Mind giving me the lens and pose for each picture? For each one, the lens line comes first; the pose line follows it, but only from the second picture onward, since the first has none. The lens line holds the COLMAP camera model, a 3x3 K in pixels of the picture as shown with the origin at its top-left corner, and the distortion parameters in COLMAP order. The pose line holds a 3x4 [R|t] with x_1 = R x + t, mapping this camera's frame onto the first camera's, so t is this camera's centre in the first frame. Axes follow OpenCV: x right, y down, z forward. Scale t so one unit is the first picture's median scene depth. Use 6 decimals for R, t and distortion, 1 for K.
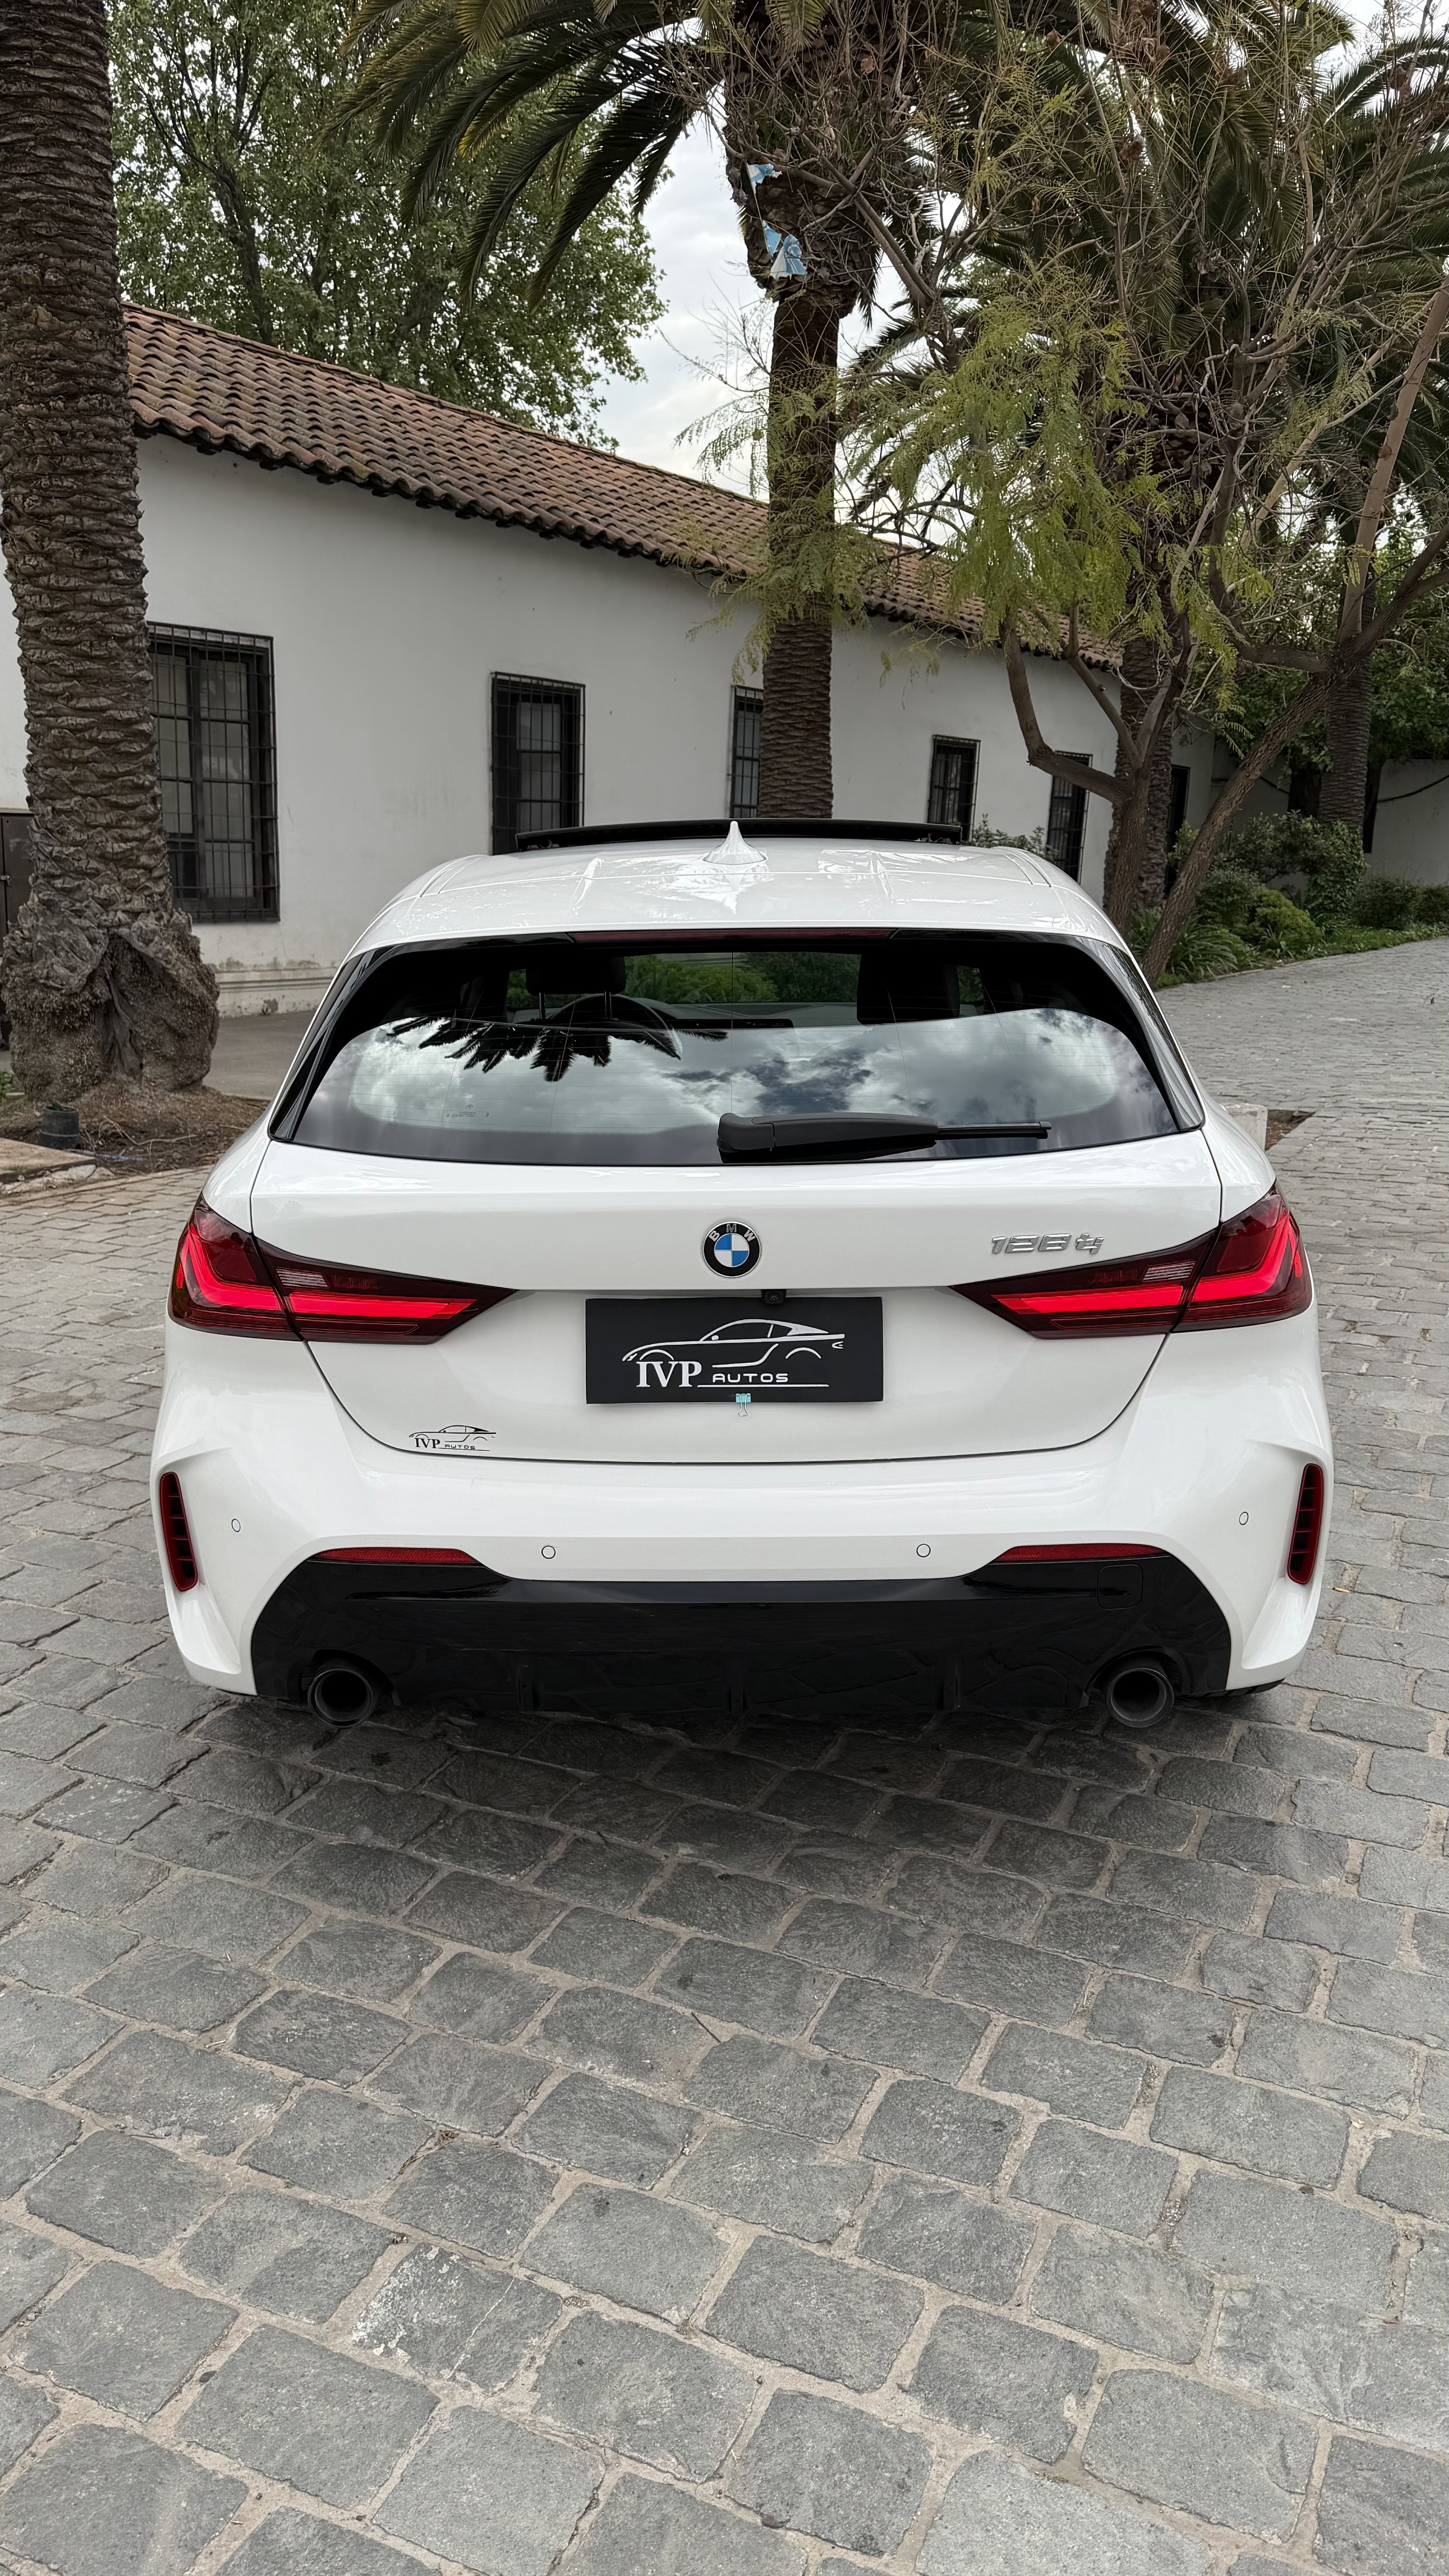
lens RADIAL K [[1842.7, 0, 724.5], [0, 1842.7, 1288.0], [0, 0, 1]] dist [0.037529, -0.039554]
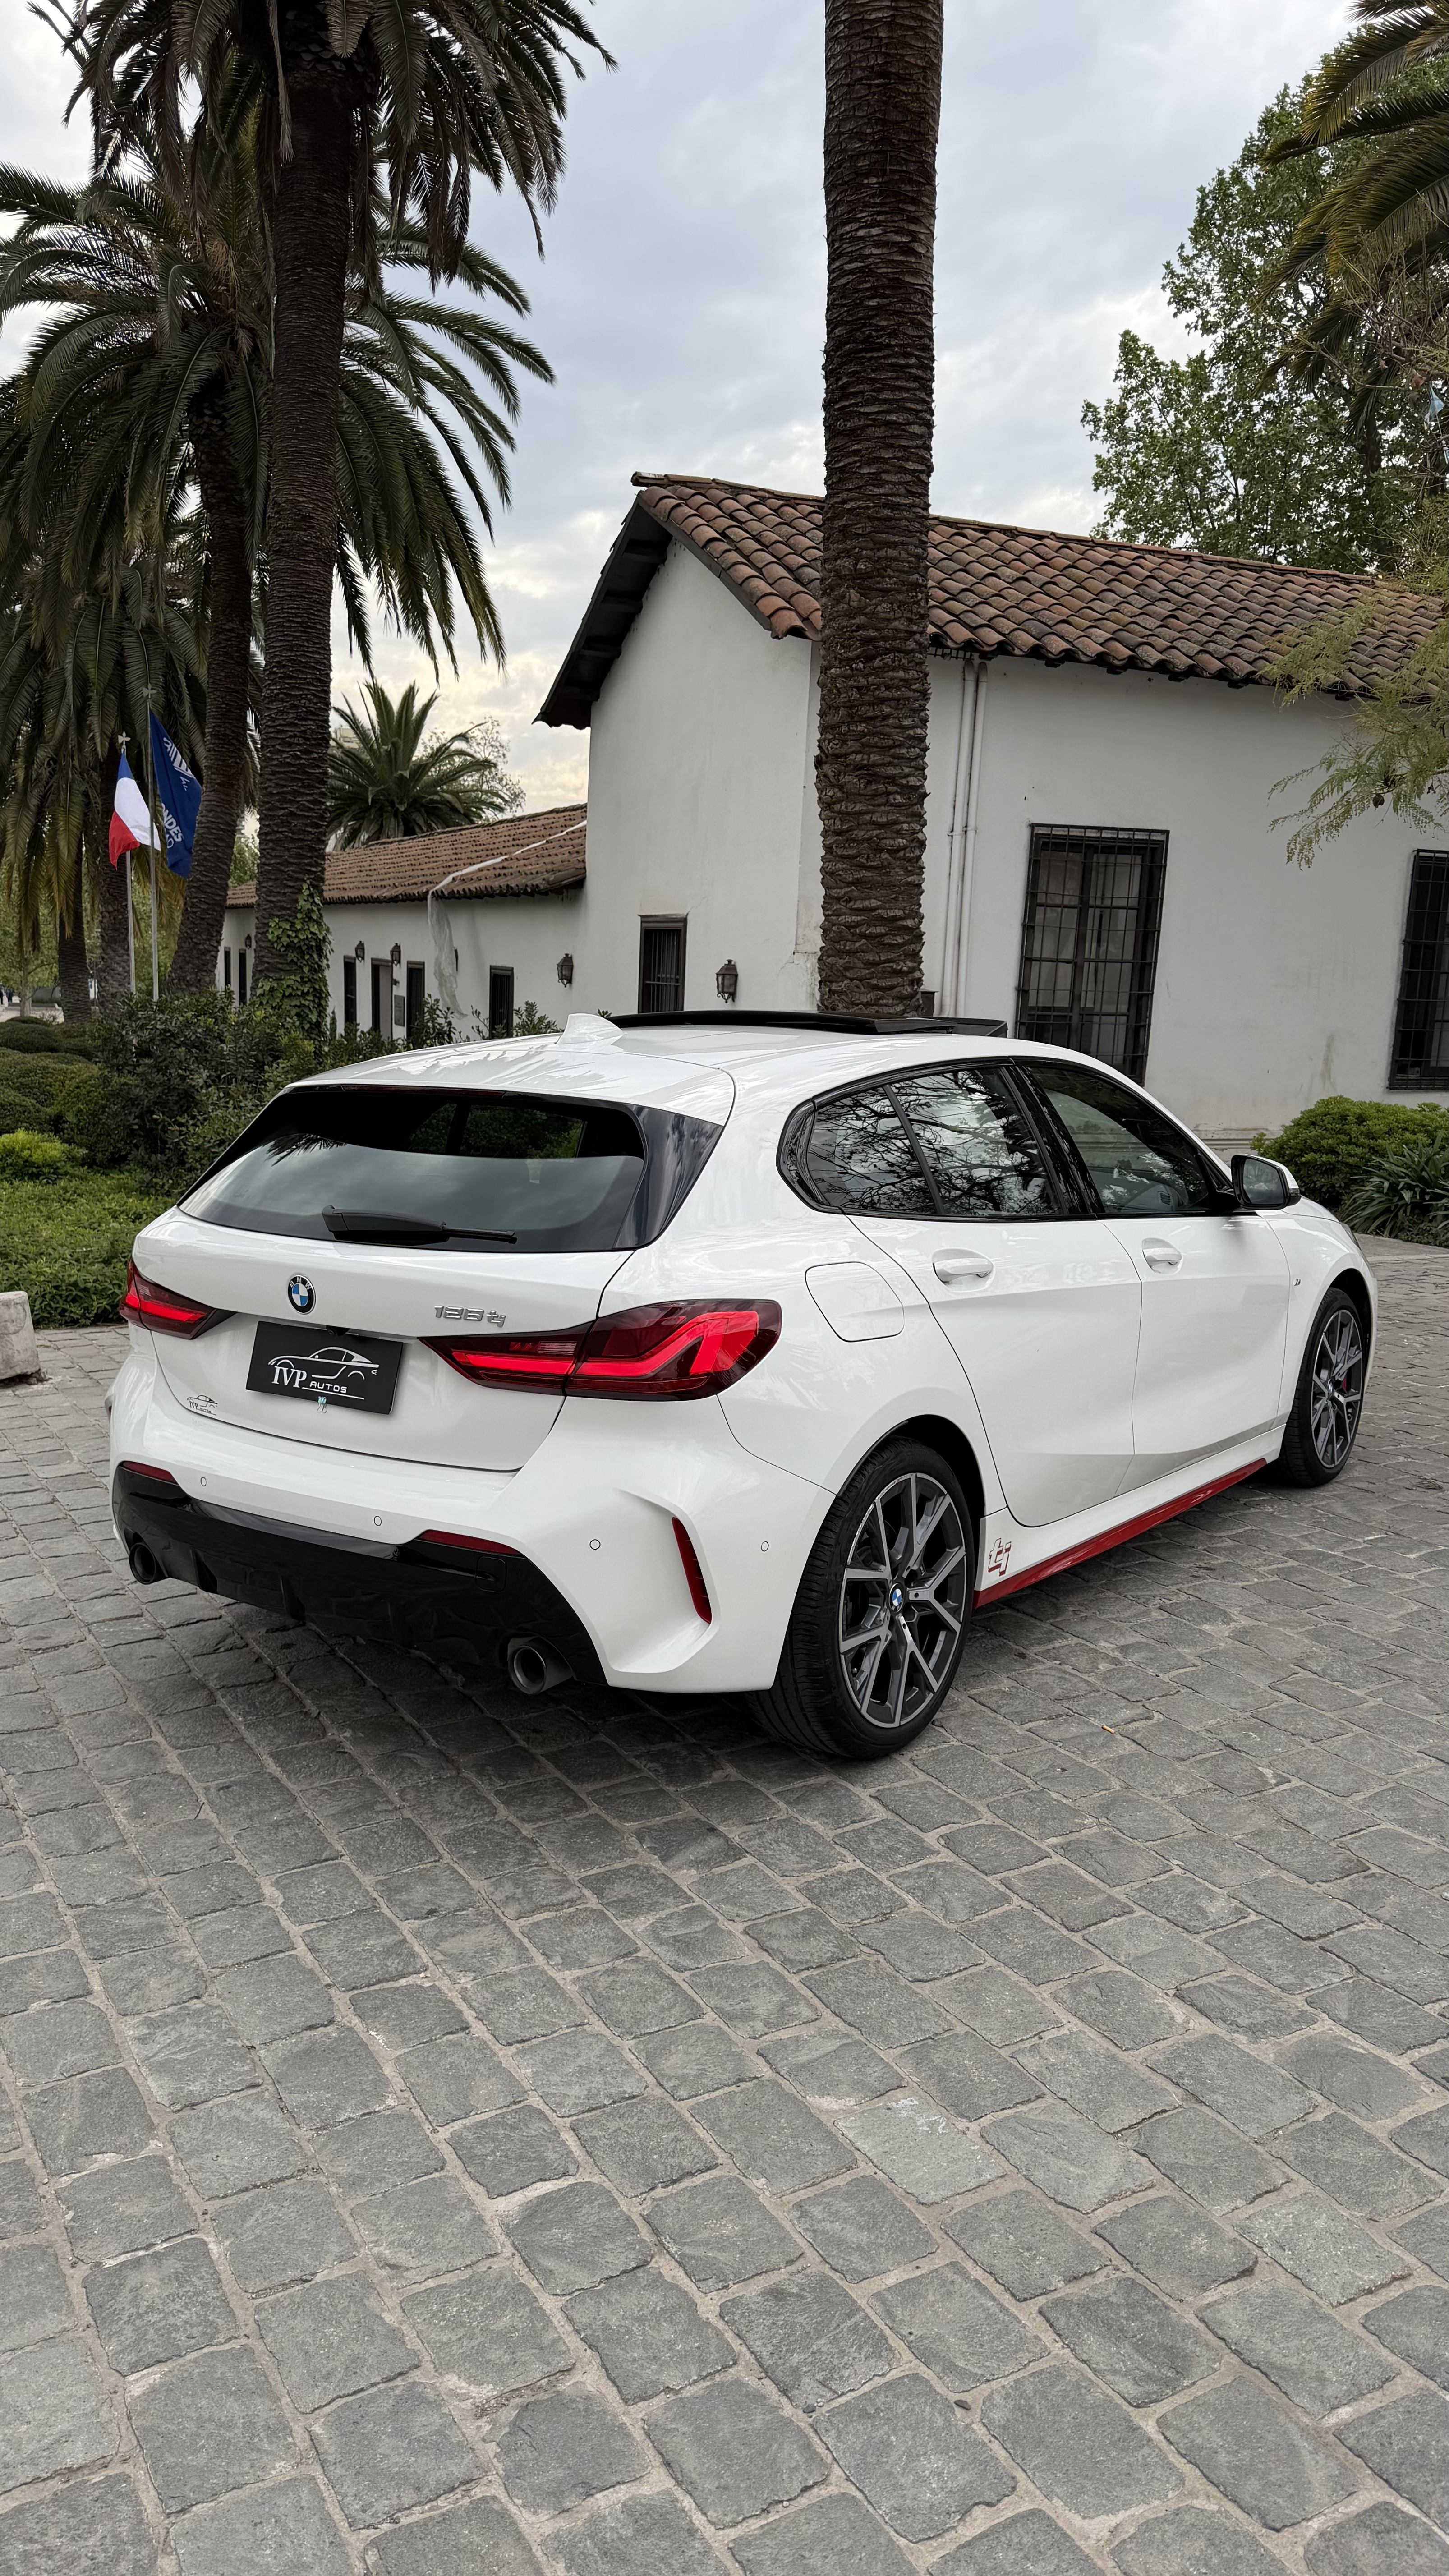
lens RADIAL K [[1807.0, 0, 724.5], [0, 1807.0, 1288.0], [0, 0, 1]] dist [0.215177, -0.524341]
pose [[0.820945, 0.099847, -0.562210, 0.271879], [-0.148213, 0.988108, -0.040936, -0.004089], [0.551437, 0.116933, 0.825980, -0.008595]]
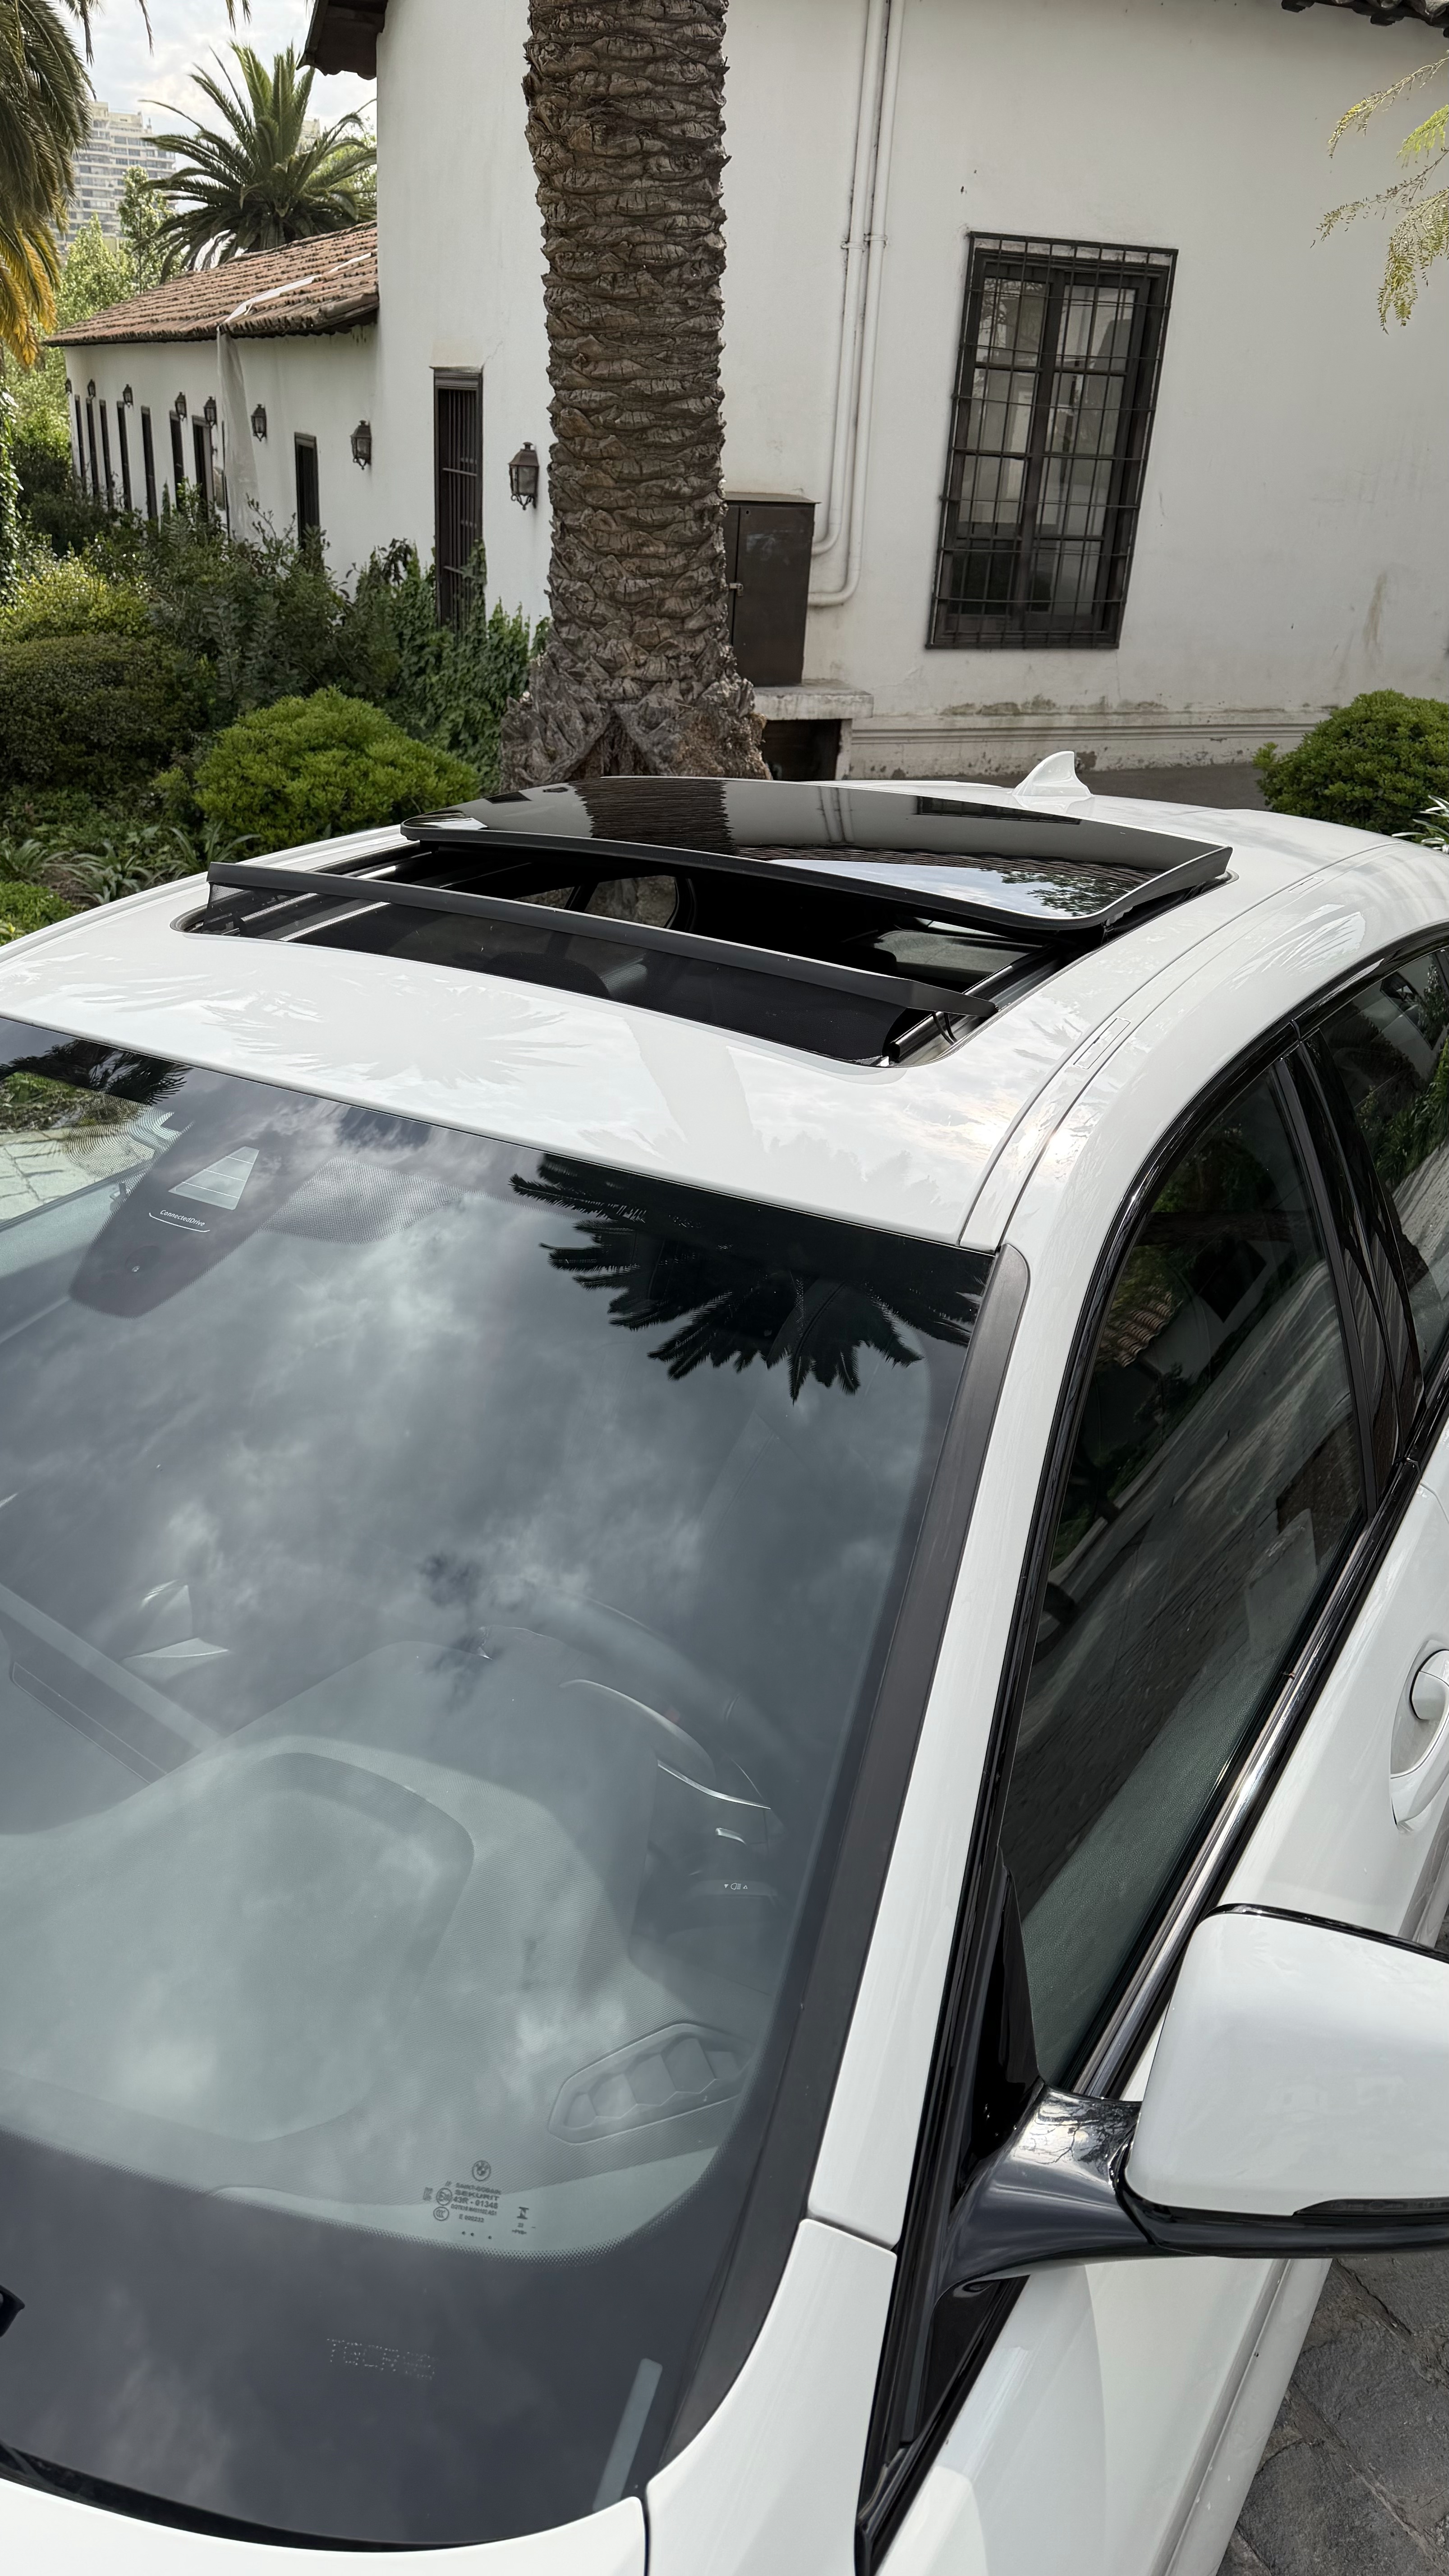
lens RADIAL K [[1803.6, 0, 724.5], [0, 1803.6, 1288.0], [0, 0, 1]] dist [0.015616, -0.037719]
pose [[0.819491, 0.260274, -0.510580, 0.123042], [-0.161714, 0.959737, 0.229682, -0.143081], [0.549803, -0.105654, 0.828585, 0.413898]]
